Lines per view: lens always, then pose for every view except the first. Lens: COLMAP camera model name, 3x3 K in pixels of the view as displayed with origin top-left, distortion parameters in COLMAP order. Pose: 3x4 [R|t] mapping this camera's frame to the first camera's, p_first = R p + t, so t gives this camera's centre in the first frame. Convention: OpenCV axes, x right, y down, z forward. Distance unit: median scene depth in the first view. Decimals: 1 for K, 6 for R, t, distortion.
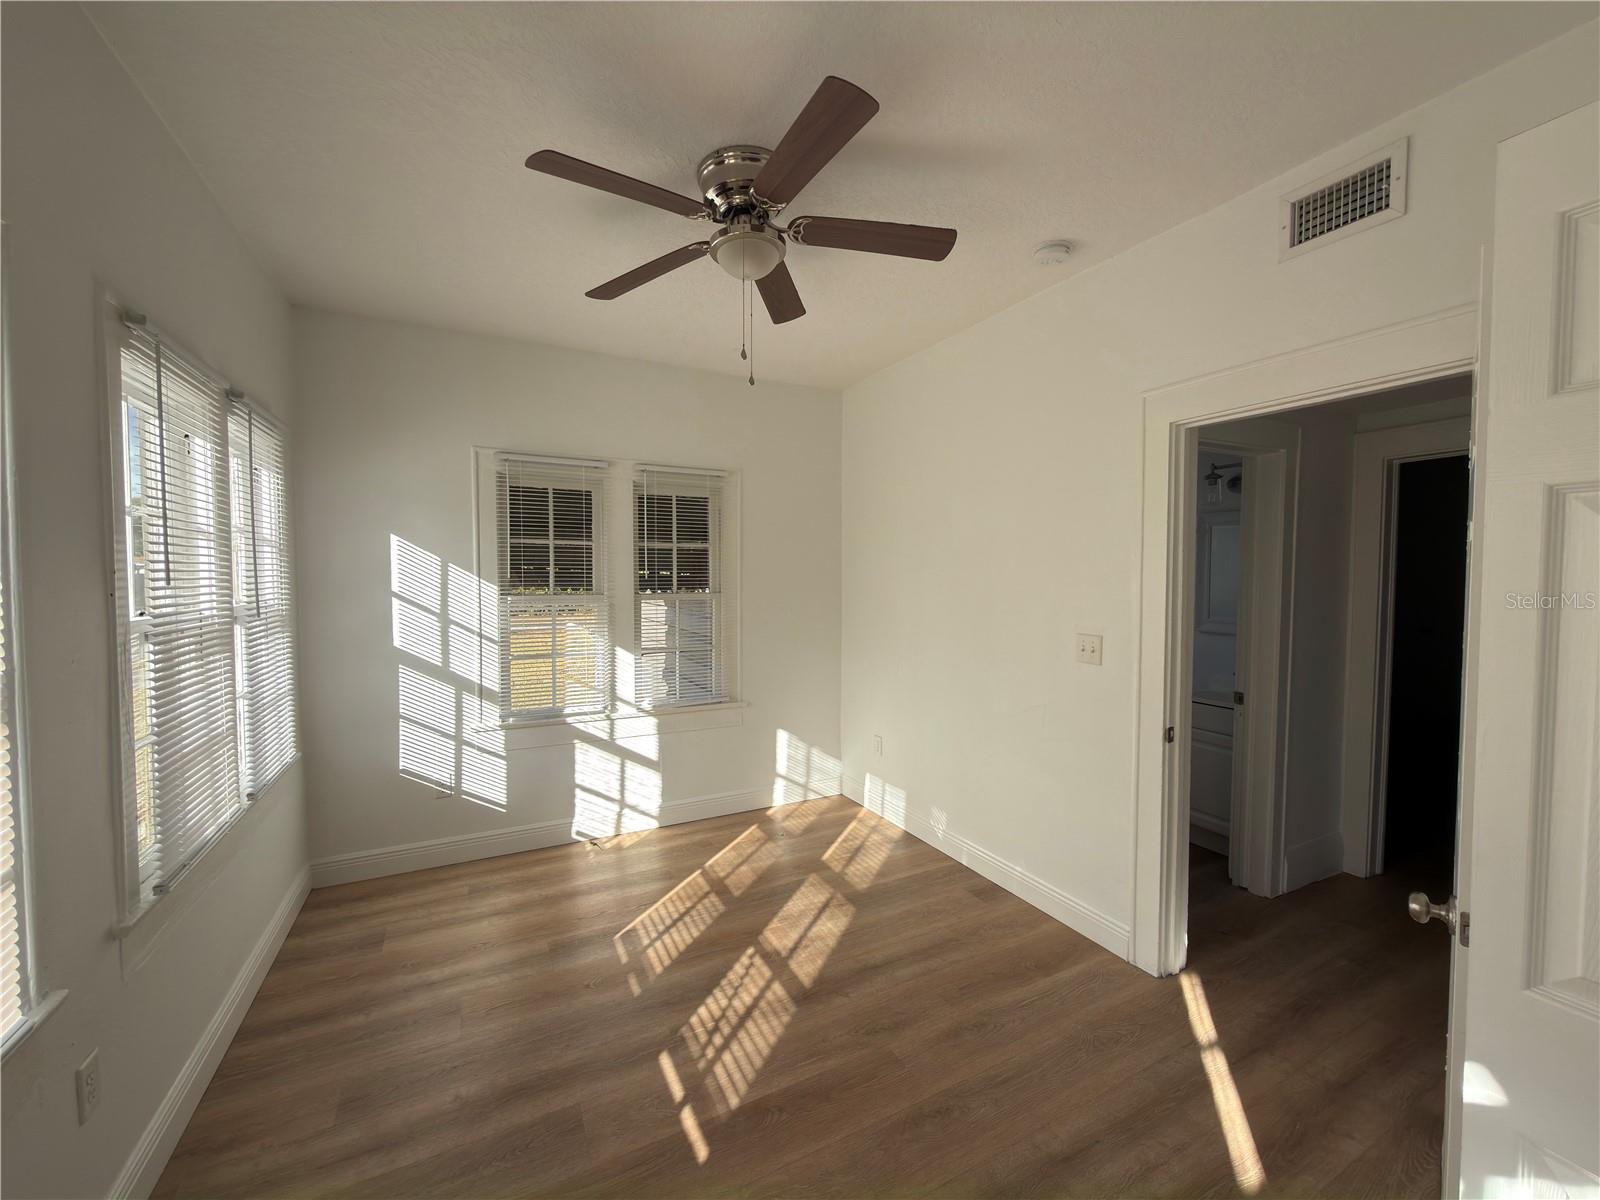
lens RADIAL K [[633.7, 0, 796.2], [0, 633.7, 599.3], [0, 0, 1]] dist [-0.000261, 0.000470]
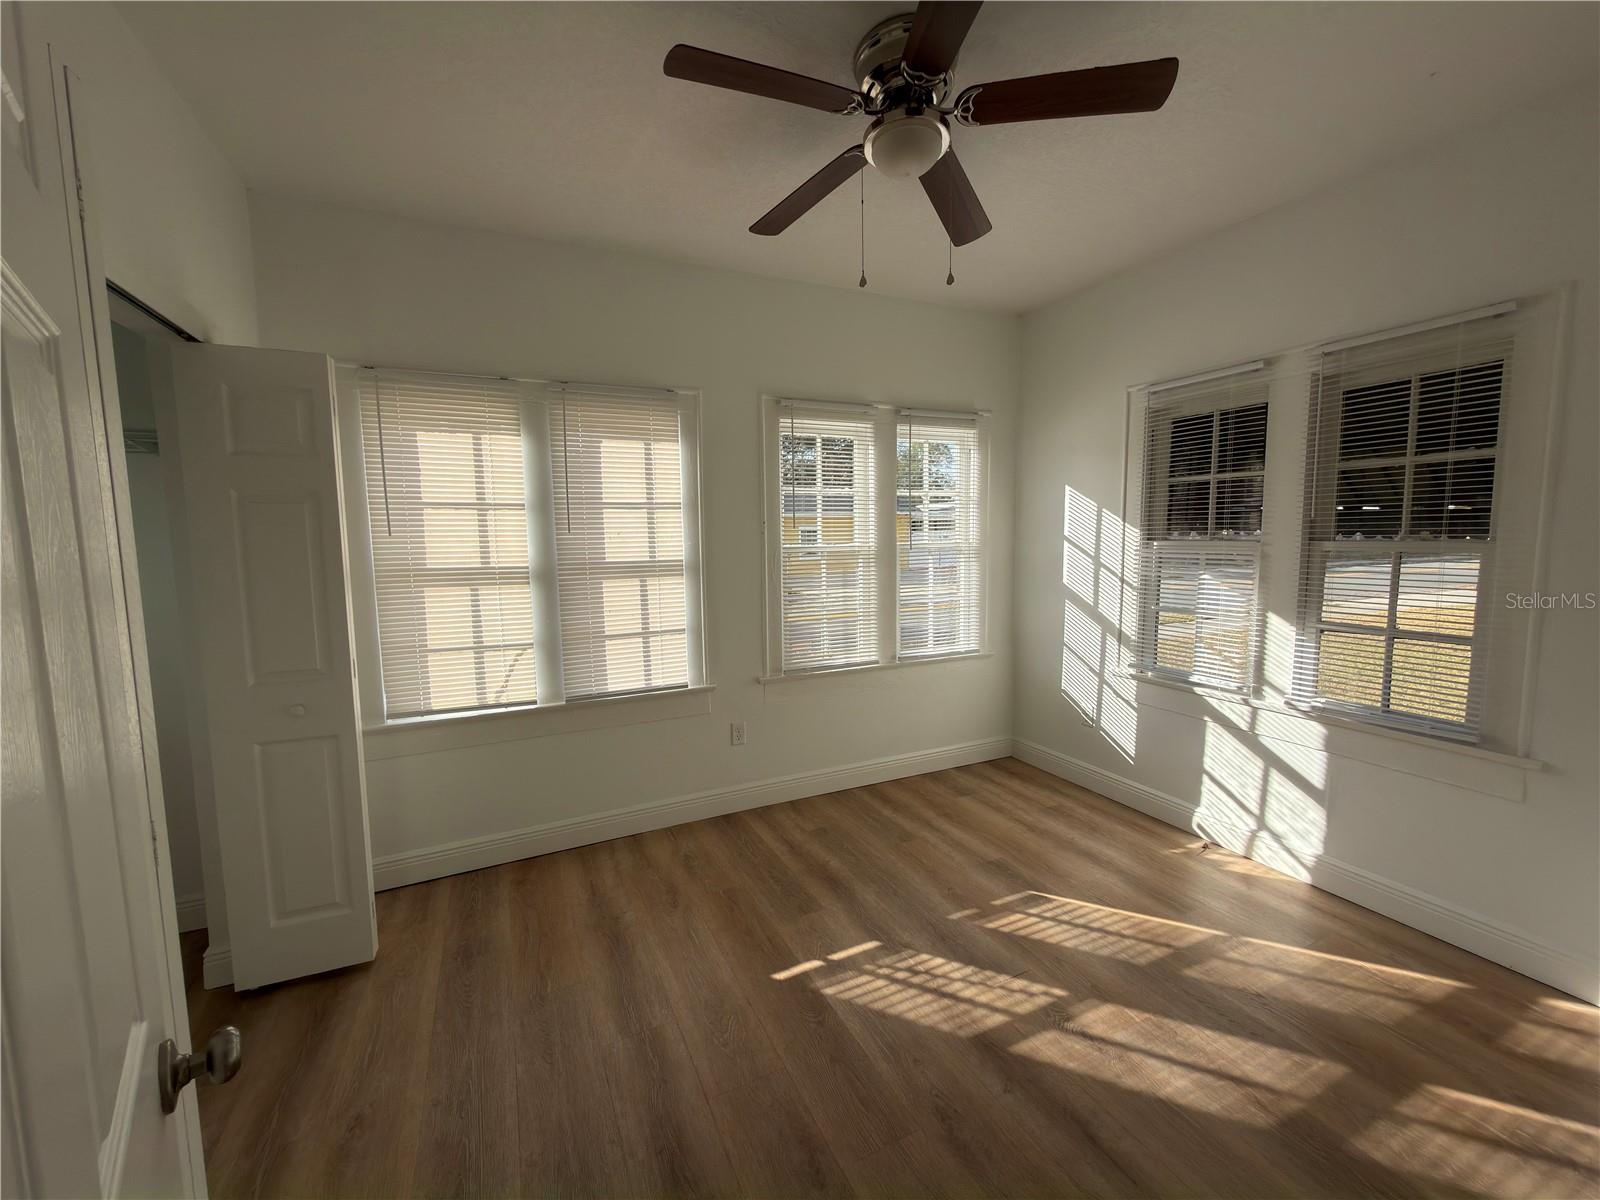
lens RADIAL K [[633.7, 0, 795.2], [0, 633.7, 599.0], [0, 0, 1]] dist [-0.000261, 0.000470]
pose [[-0.038789, 0.098451, -0.994386, 0.516638], [-0.024293, 0.994748, 0.099435, -0.000069], [0.998952, 0.028013, -0.036194, 0.527855]]
